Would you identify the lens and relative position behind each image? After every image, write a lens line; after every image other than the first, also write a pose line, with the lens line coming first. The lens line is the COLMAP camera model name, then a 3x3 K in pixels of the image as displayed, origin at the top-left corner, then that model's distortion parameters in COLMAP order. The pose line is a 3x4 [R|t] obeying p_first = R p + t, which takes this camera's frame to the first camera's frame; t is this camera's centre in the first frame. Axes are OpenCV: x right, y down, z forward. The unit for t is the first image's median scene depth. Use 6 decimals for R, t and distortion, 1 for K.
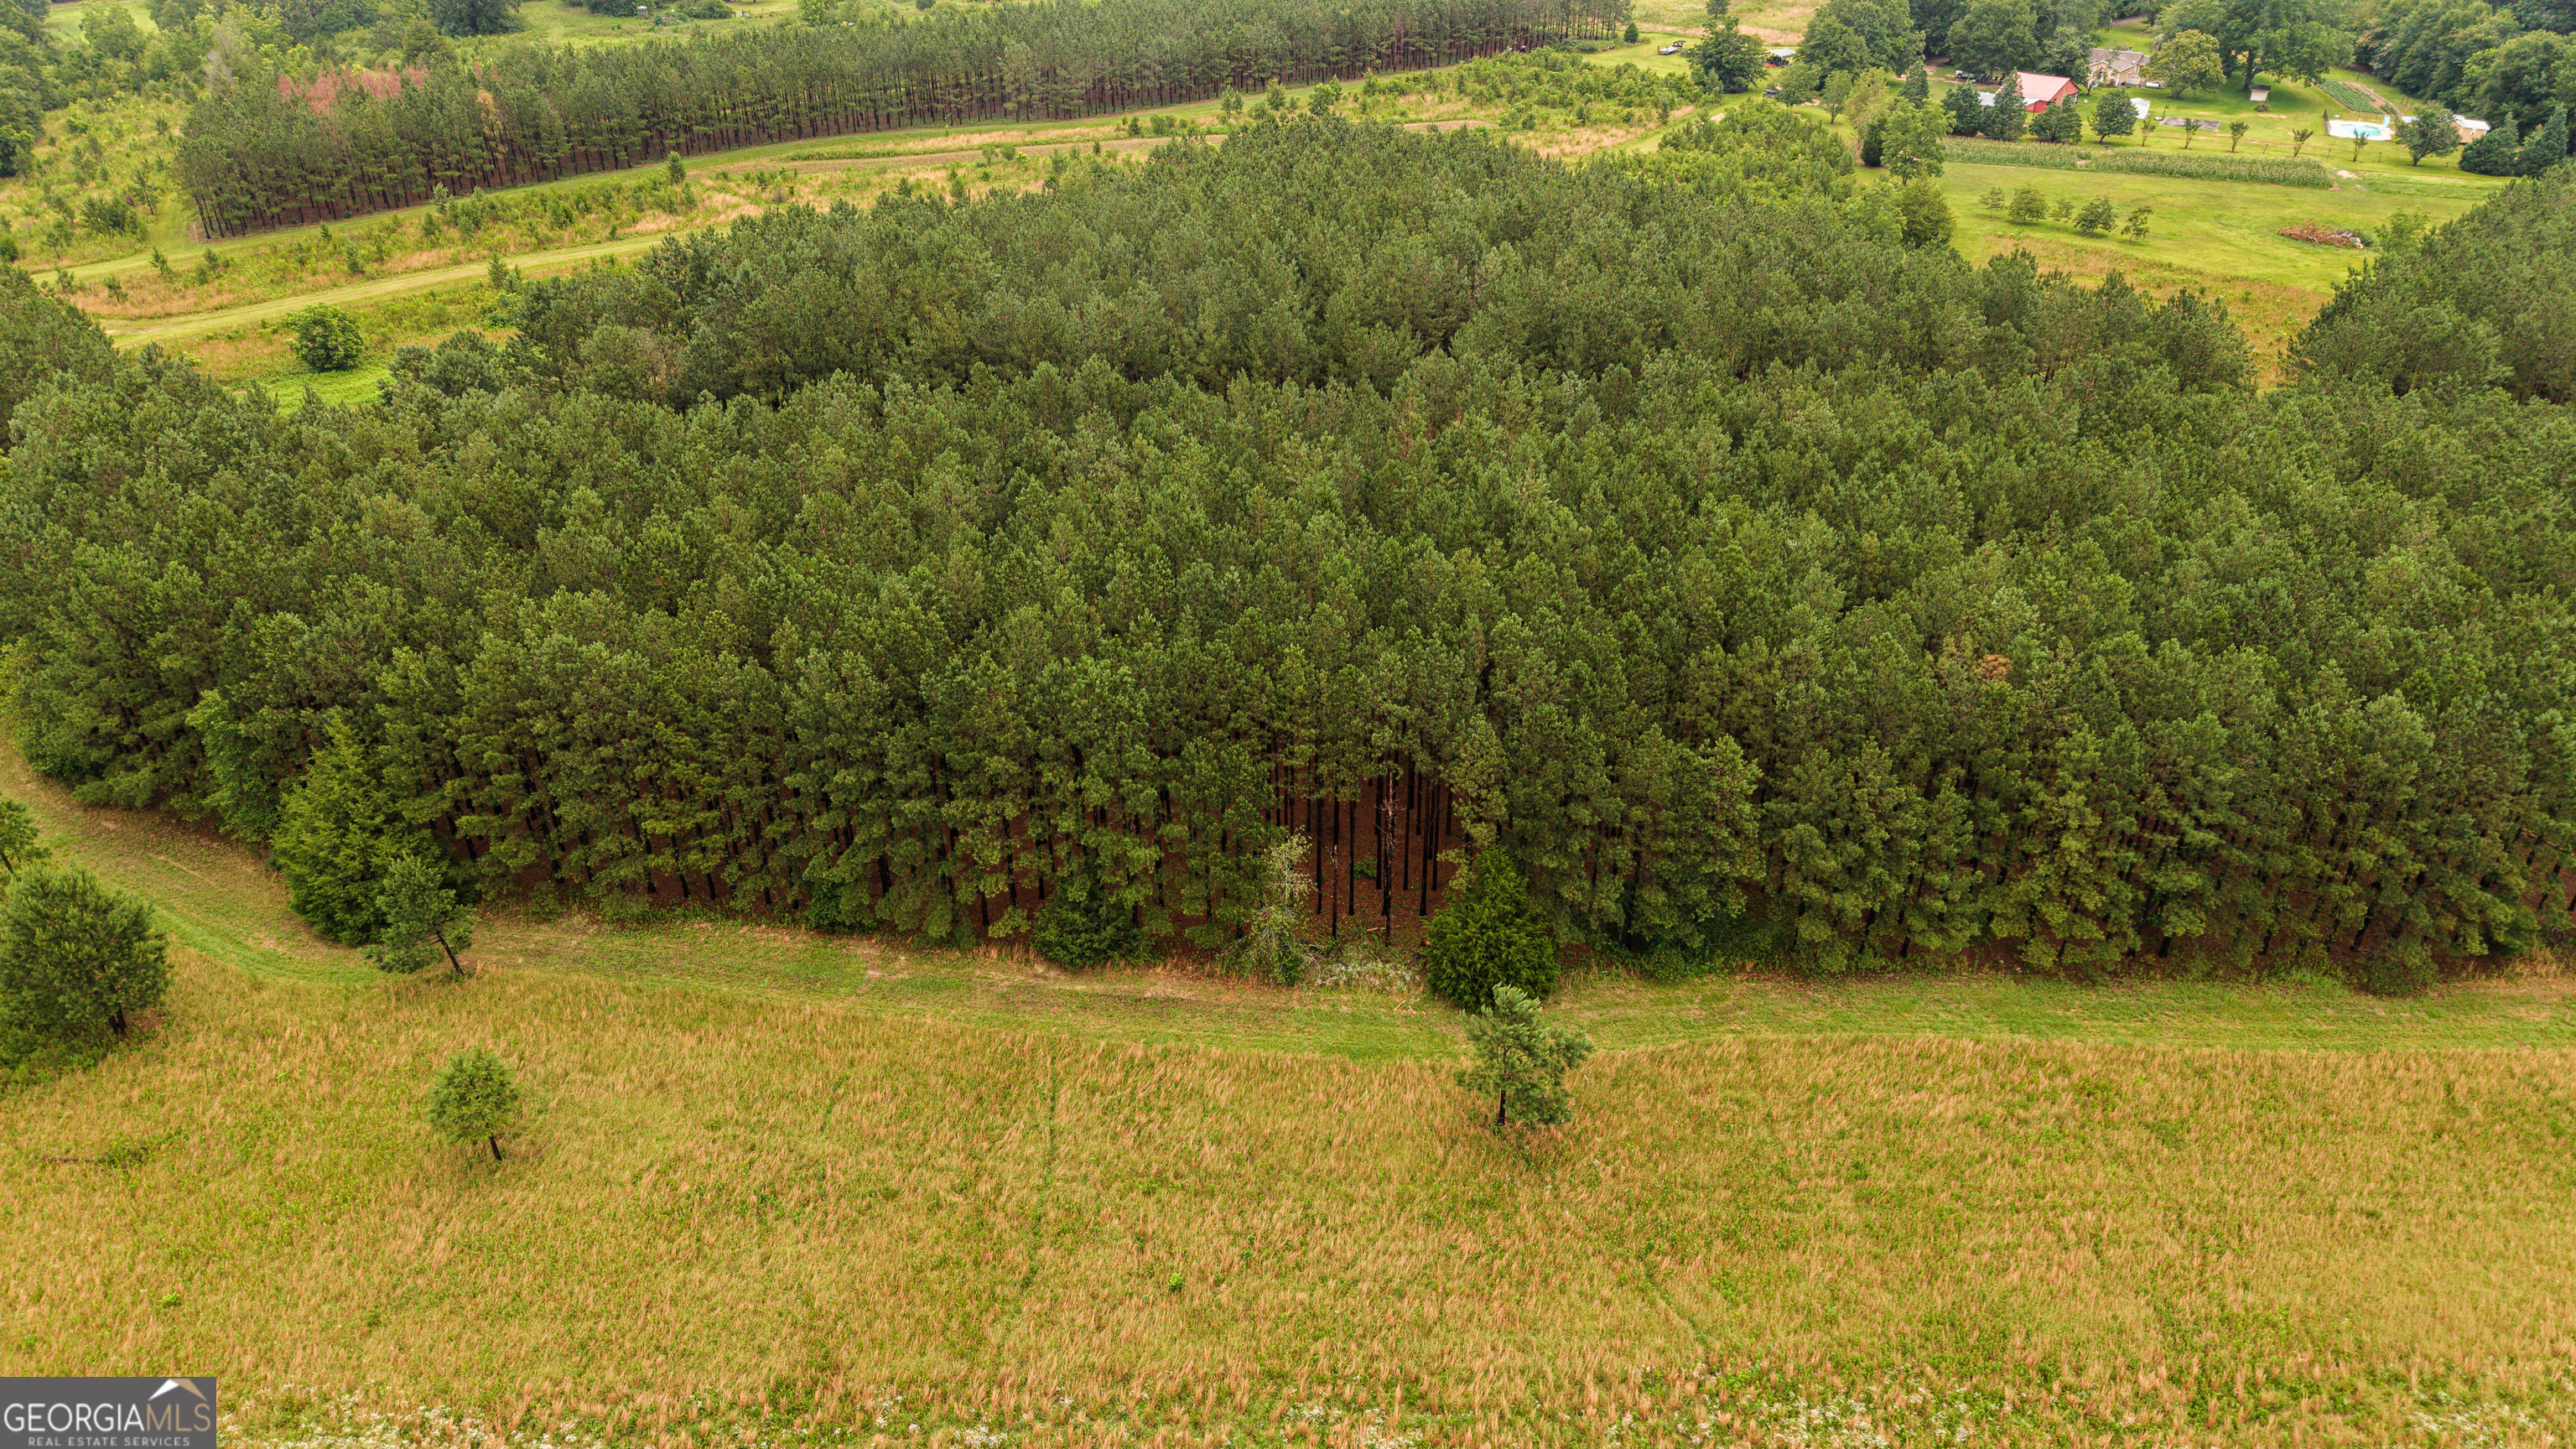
lens RADIAL K [[1728.6, 0, 1299.0], [0, 1728.6, 708.6], [0, 0, 1]] dist [0.061276, -0.041741]
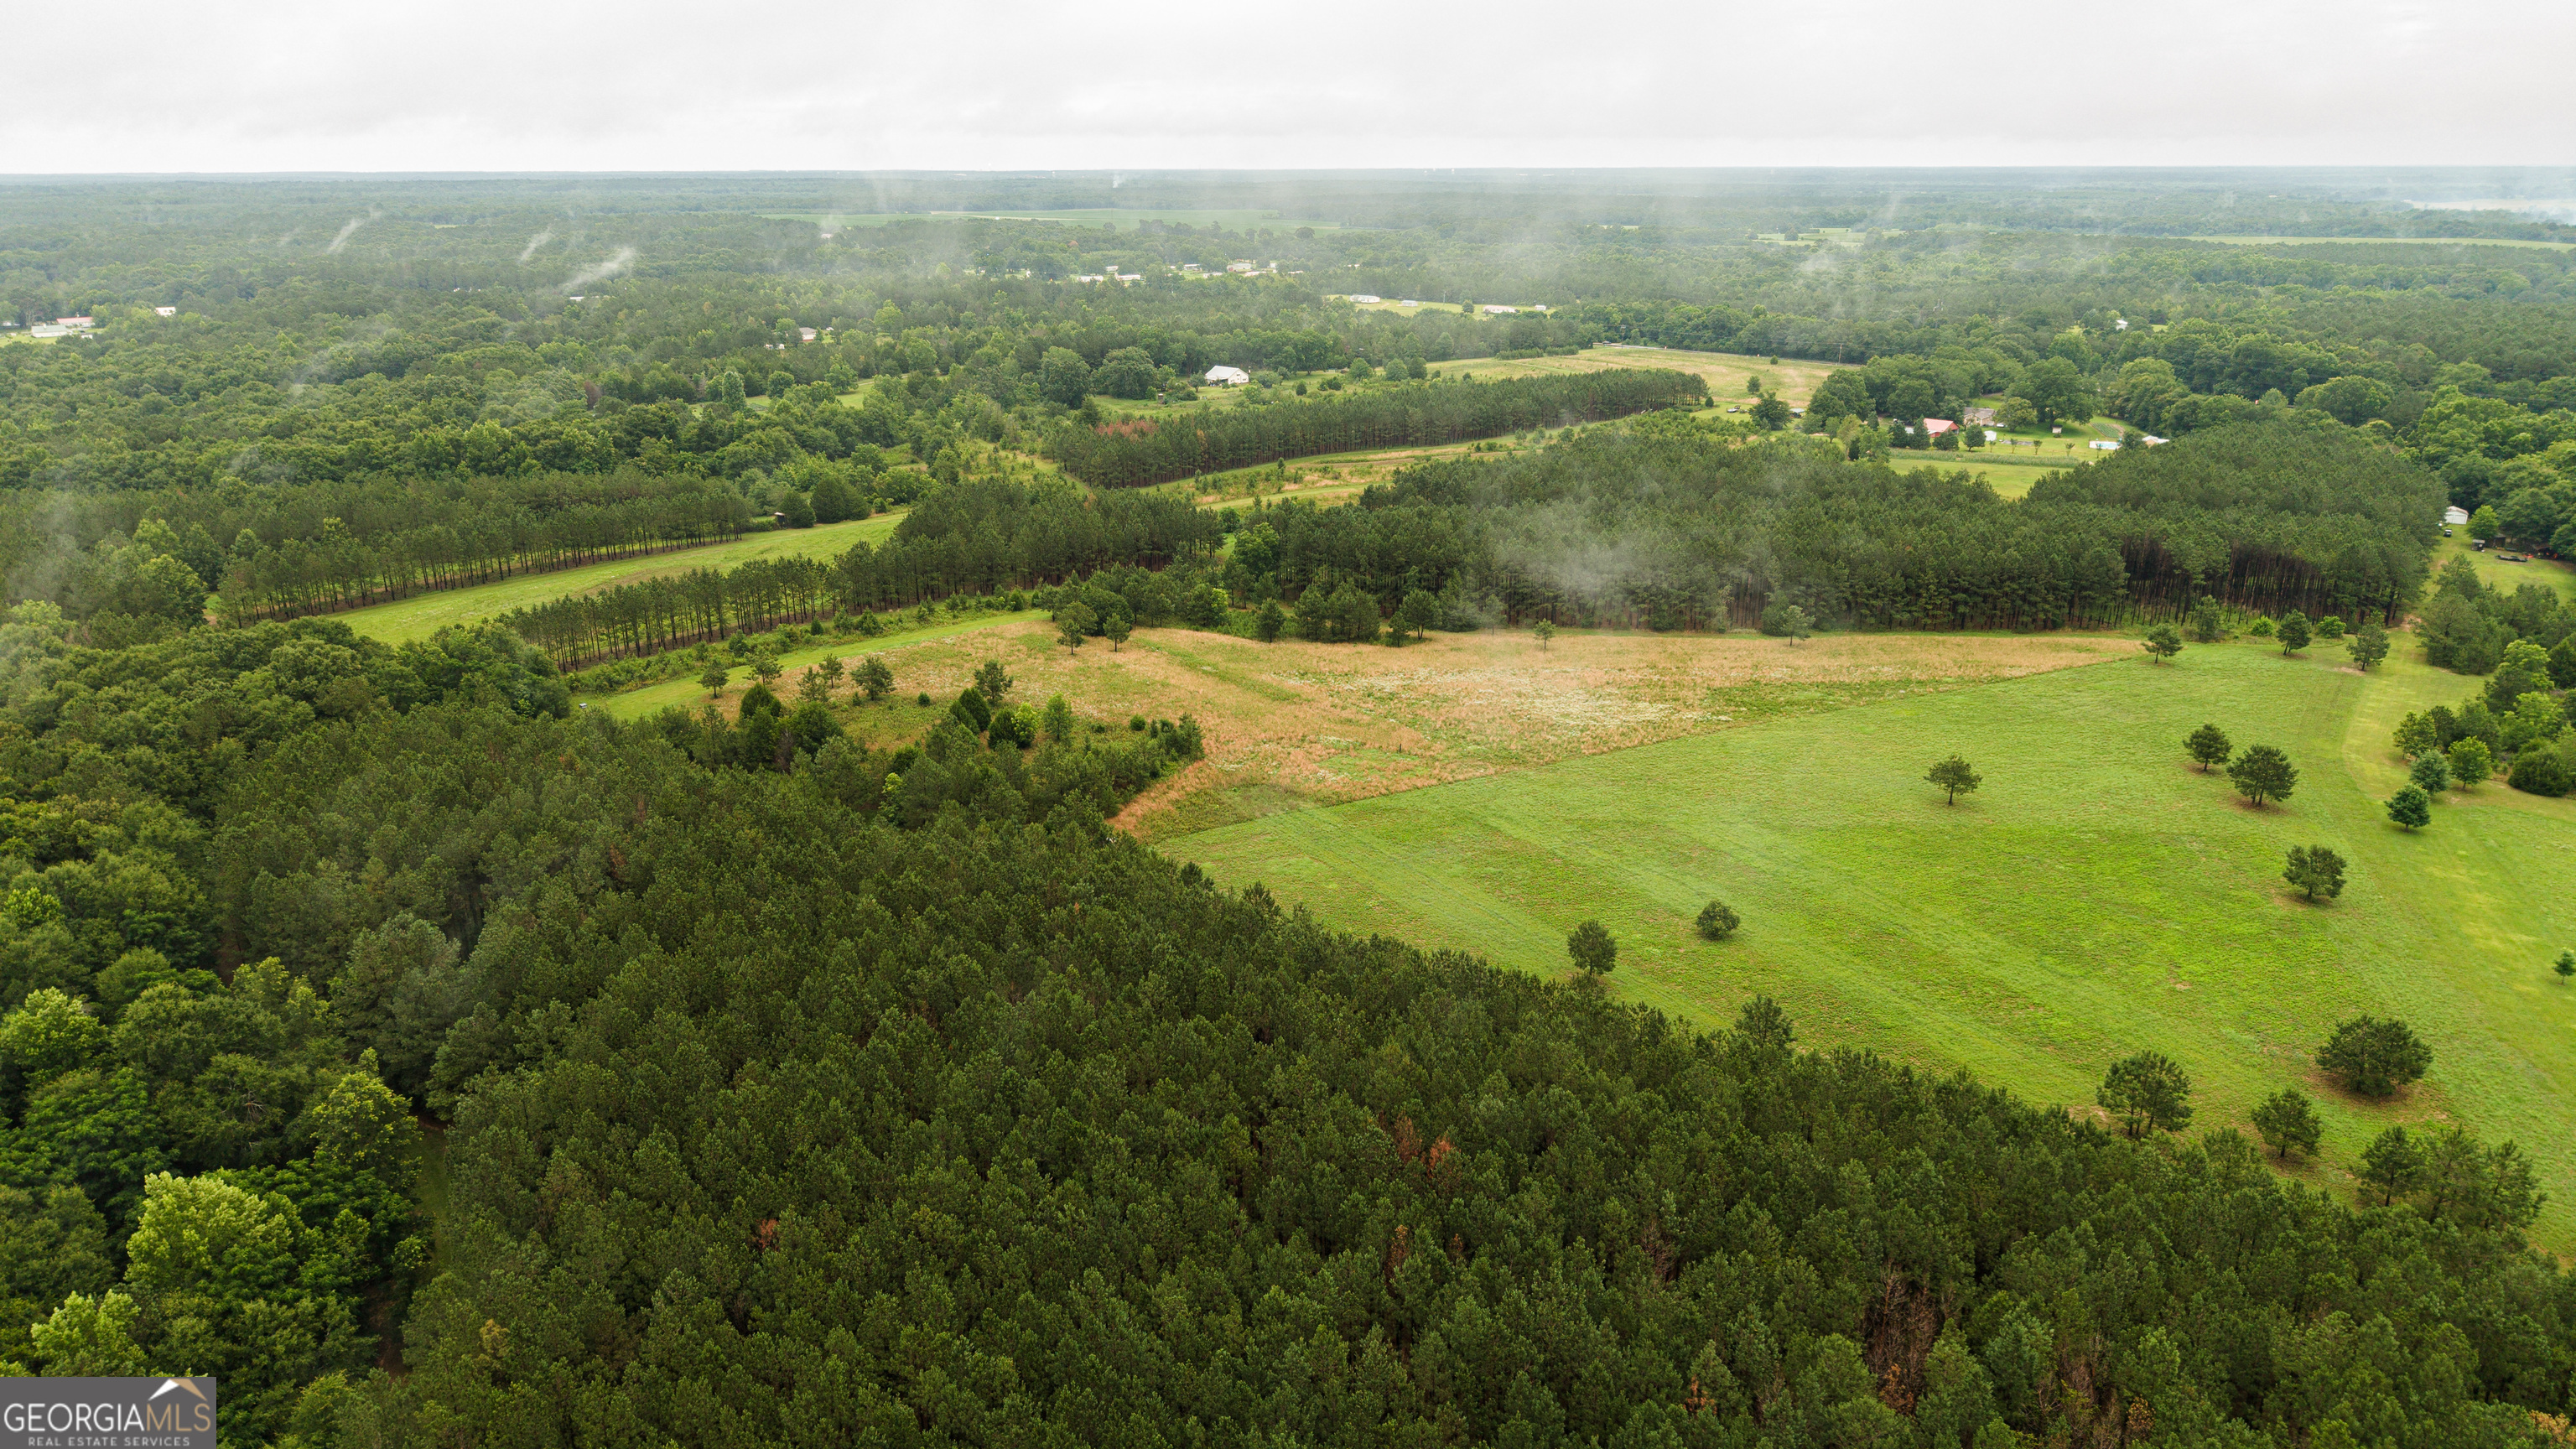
lens RADIAL K [[1727.7, 0, 1287.4], [0, 1727.7, 717.9], [0, 0, 1]] dist [0.039406, -0.042889]
pose [[0.999917, -0.012390, -0.003406, -0.284967], [0.011471, 0.980167, -0.197841, 0.326668], [0.005790, 0.197785, 0.980228, -0.801126]]
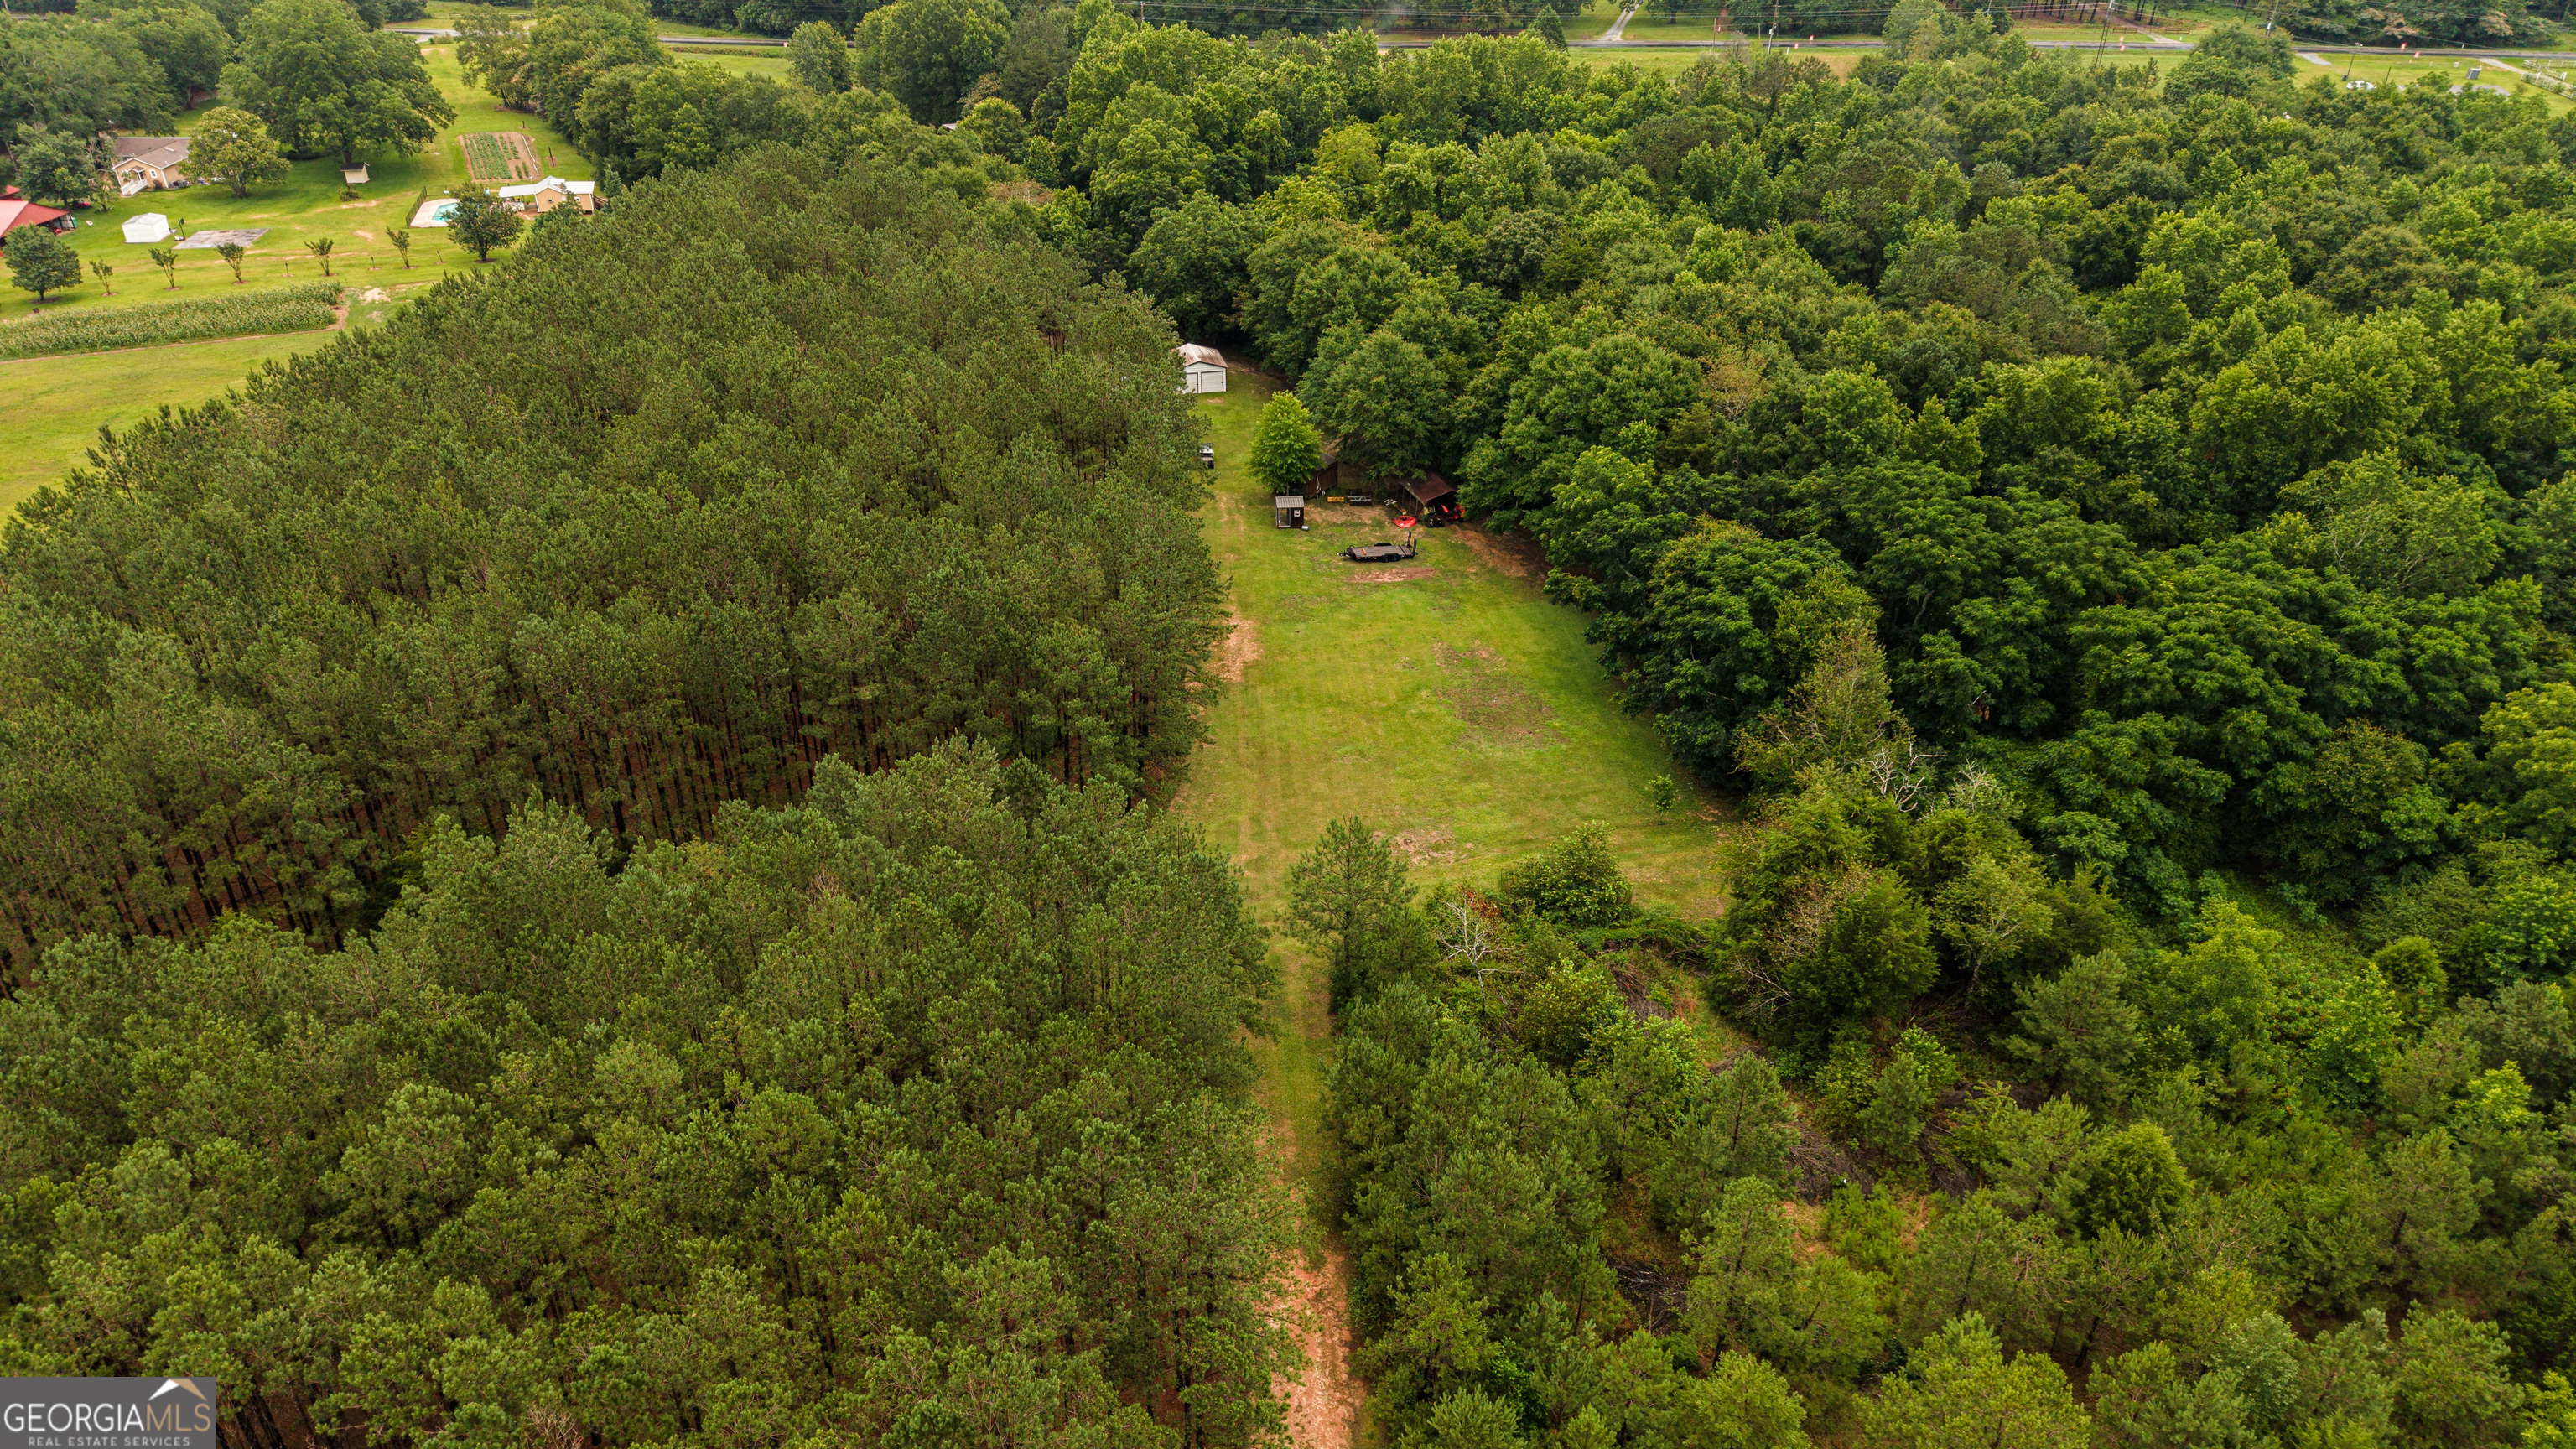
lens RADIAL K [[1728.6, 0, 1299.0], [0, 1728.6, 708.6], [0, 0, 1]] dist [0.061276, -0.041741]
pose [[0.763276, -0.333864, 0.553122, 0.375610], [0.326755, 0.938049, 0.115303, -0.081110], [-0.557351, 0.092727, 0.825083, 0.142386]]
